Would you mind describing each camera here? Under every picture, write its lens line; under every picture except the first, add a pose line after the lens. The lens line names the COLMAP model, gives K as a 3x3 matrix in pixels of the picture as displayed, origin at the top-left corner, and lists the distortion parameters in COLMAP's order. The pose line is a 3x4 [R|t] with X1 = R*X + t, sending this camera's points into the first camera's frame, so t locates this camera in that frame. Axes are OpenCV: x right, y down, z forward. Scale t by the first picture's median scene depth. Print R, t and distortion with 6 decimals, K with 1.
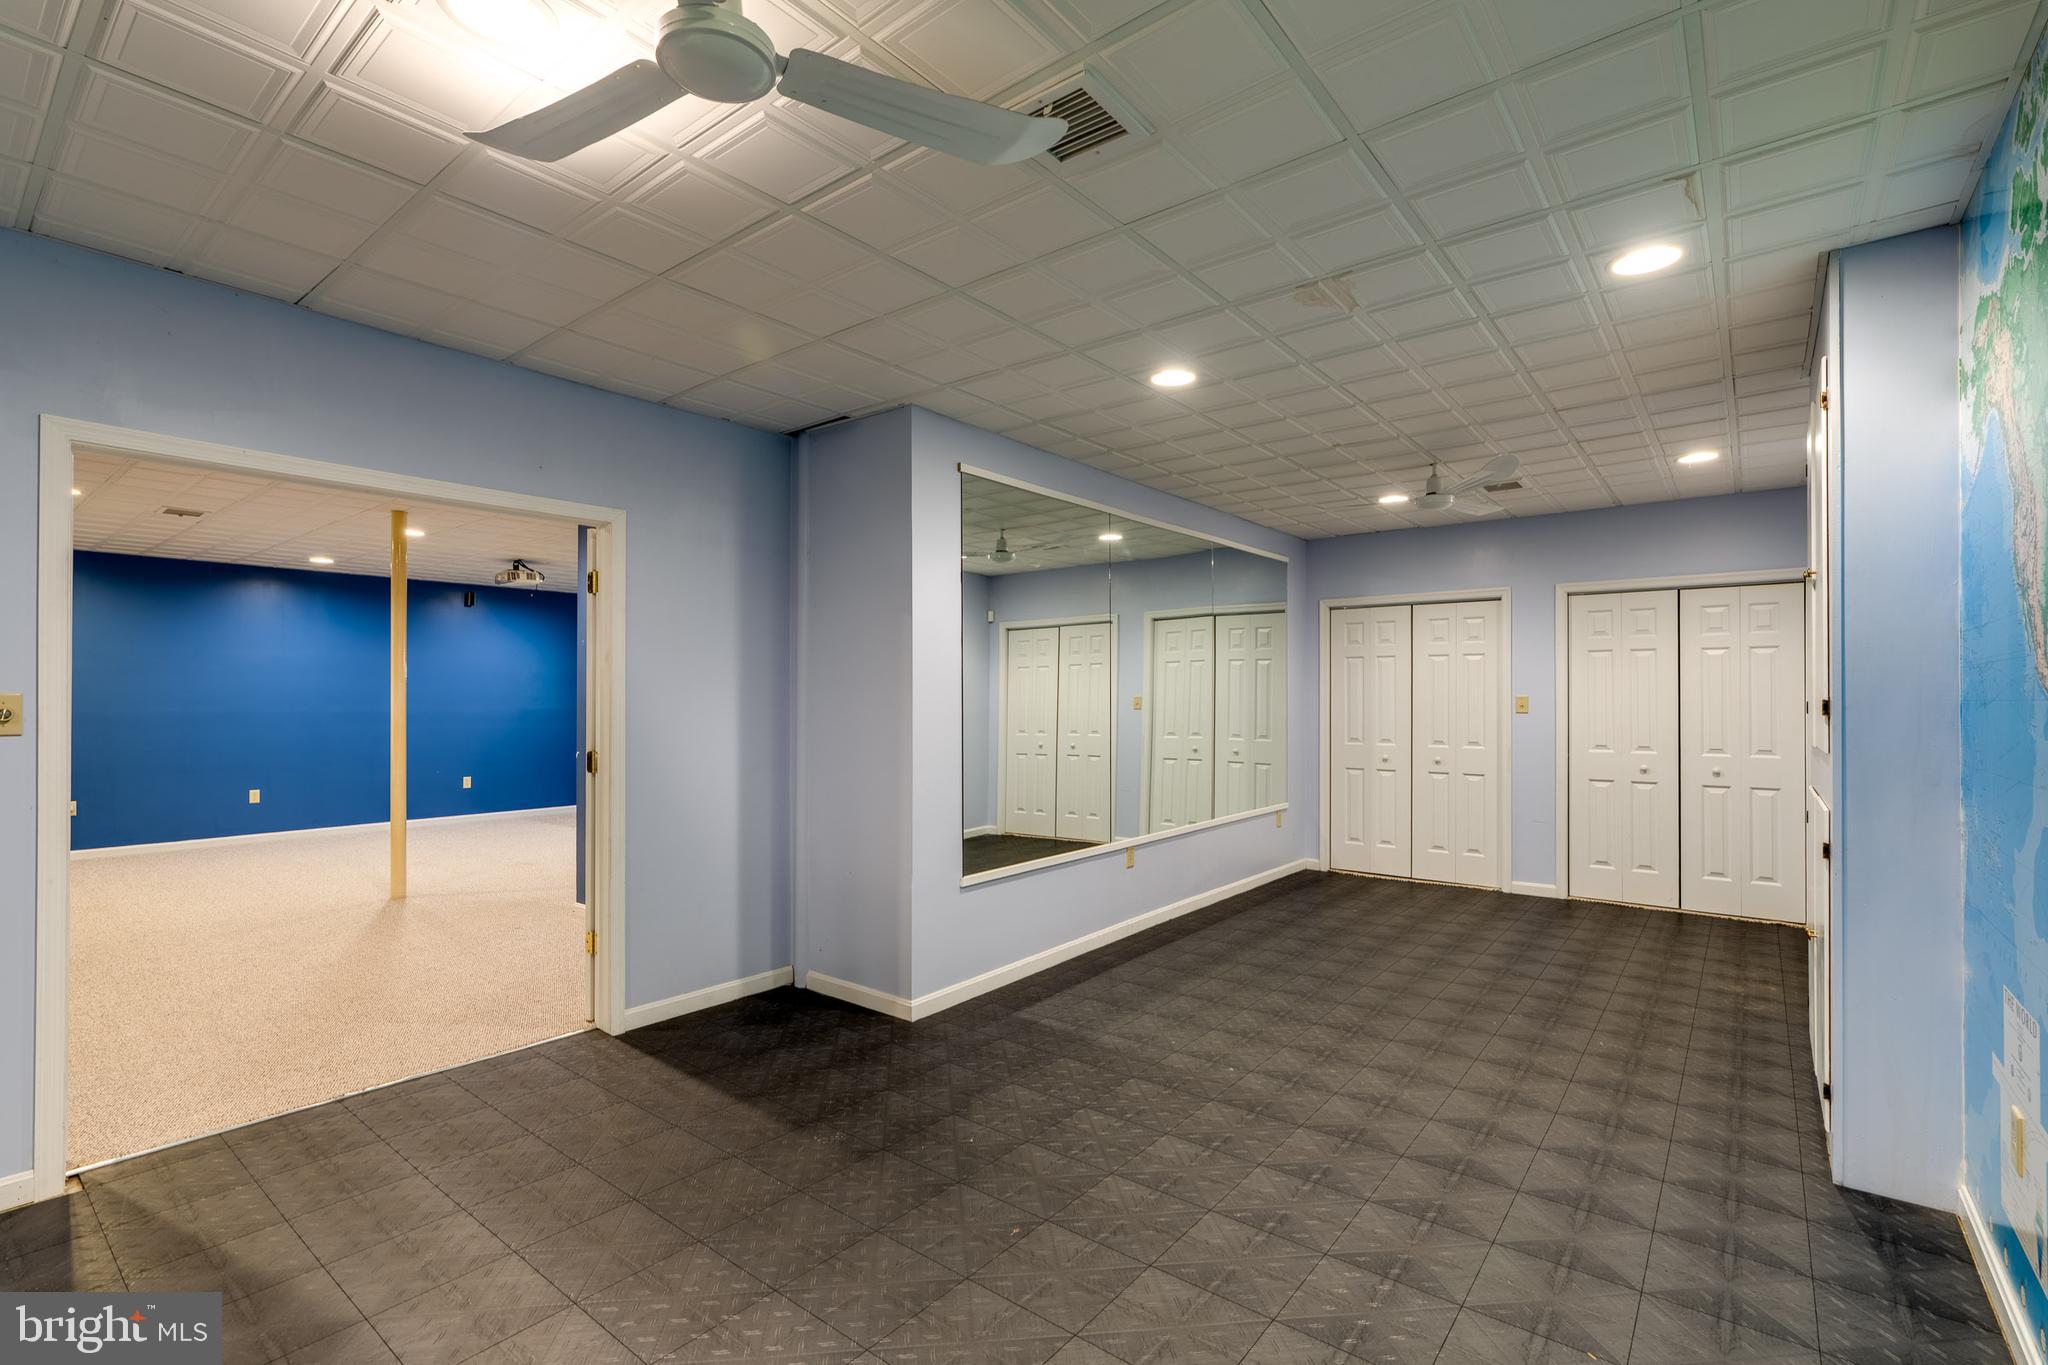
lens RADIAL K [[933.5, 0, 1023.9], [0, 933.5, 688.9], [0, 0, 1]] dist [-0.003989, 0.001959]
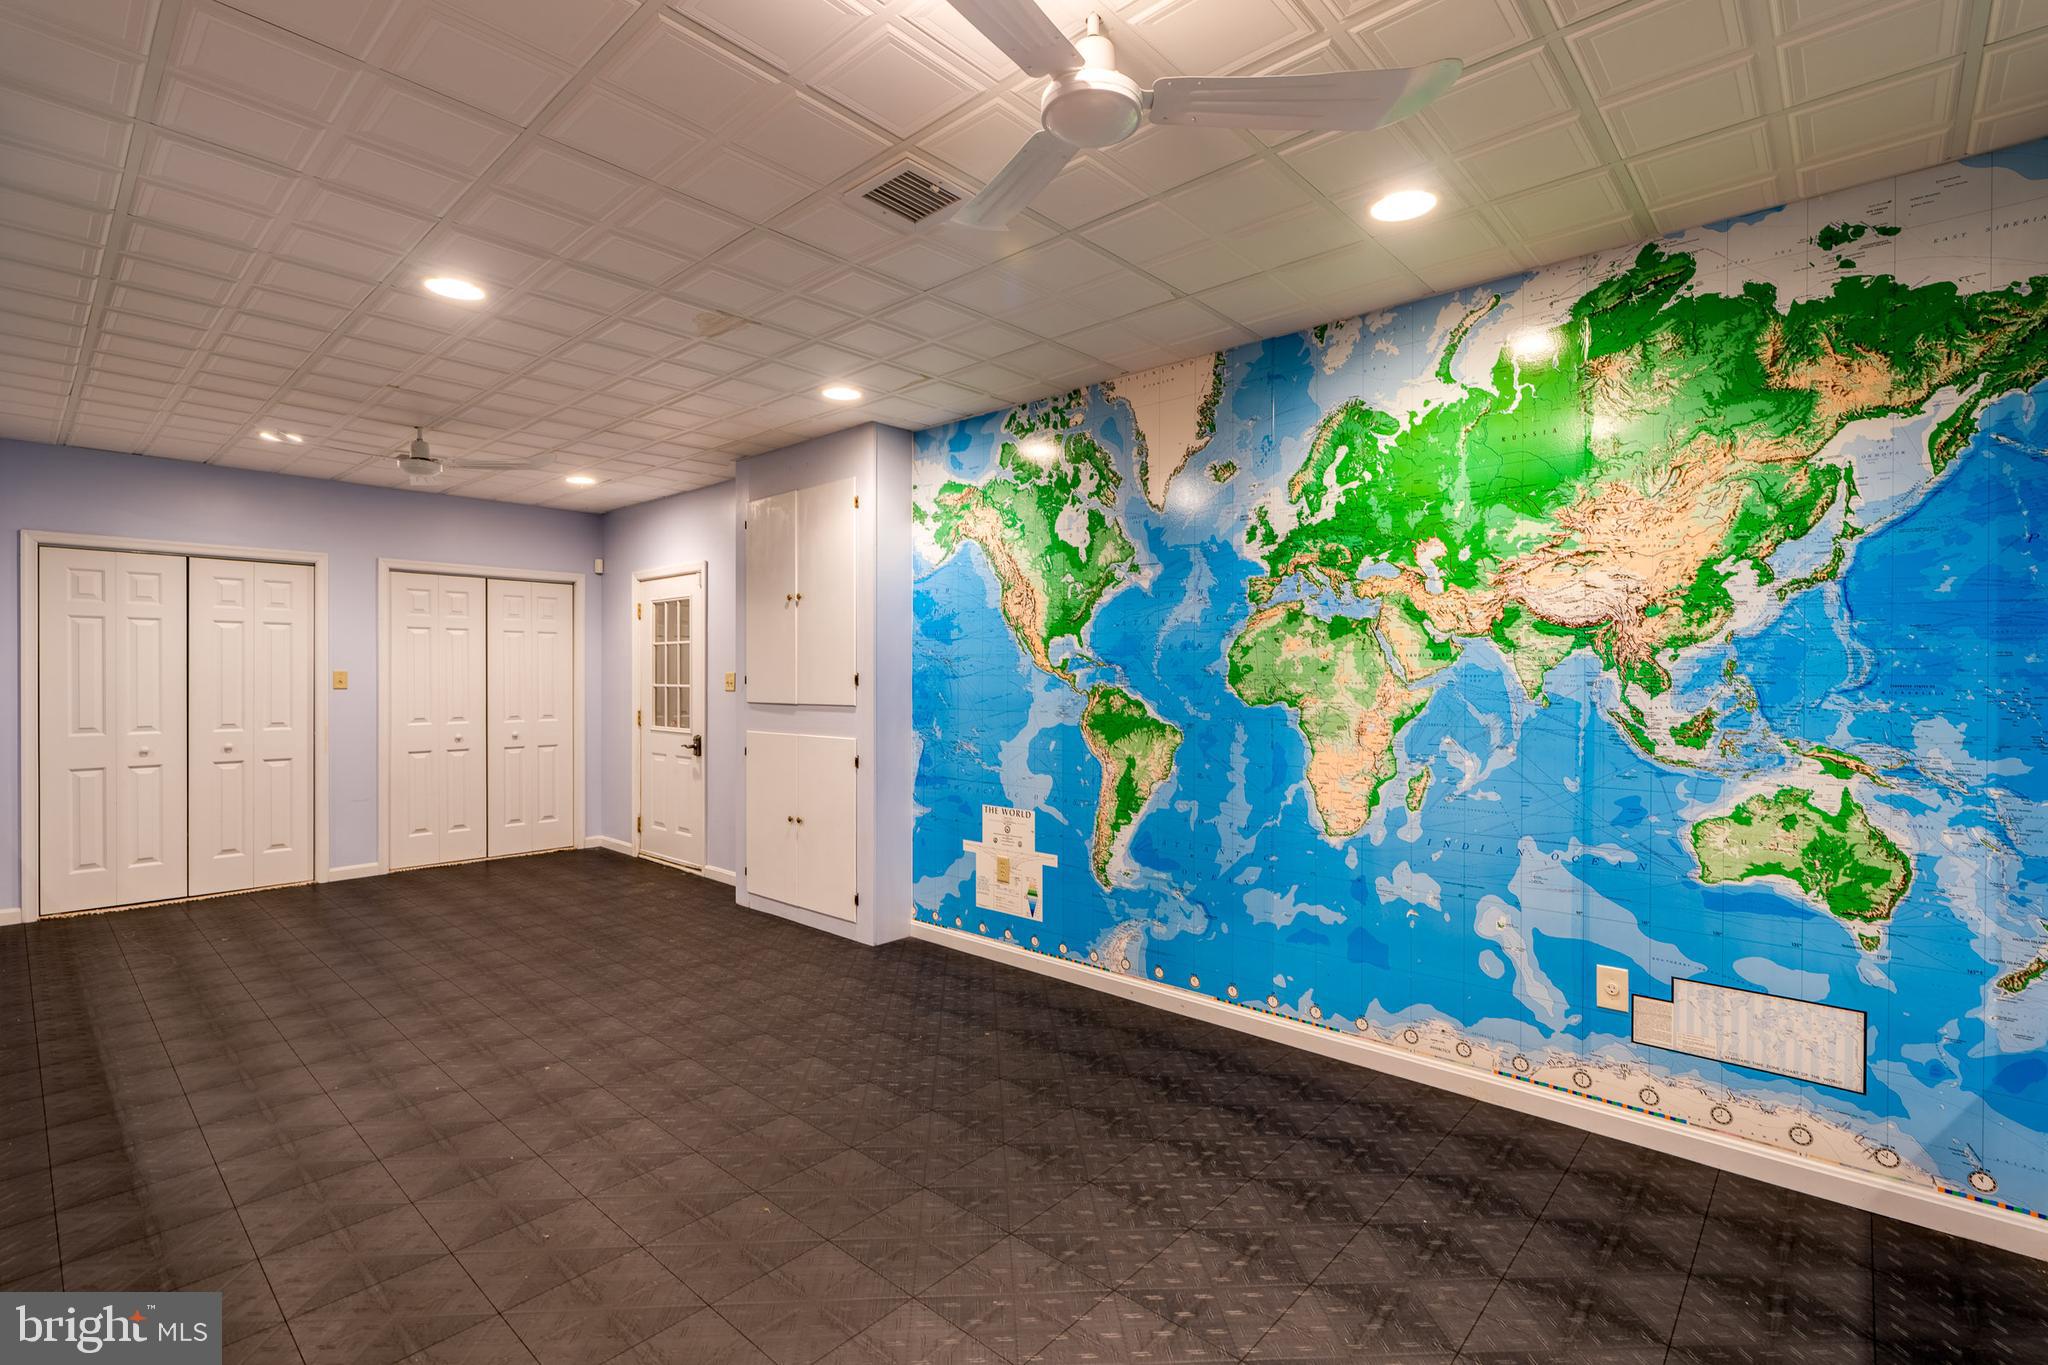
lens RADIAL K [[933.5, 0, 1025.6], [0, 933.5, 681.8], [0, 0, 1]] dist [-0.003989, 0.001959]
pose [[0.047825, -0.007758, 0.998826, -0.407958], [-0.013344, 0.999876, 0.008405, 0.001665], [-0.998767, -0.013730, 0.047716, 0.282829]]
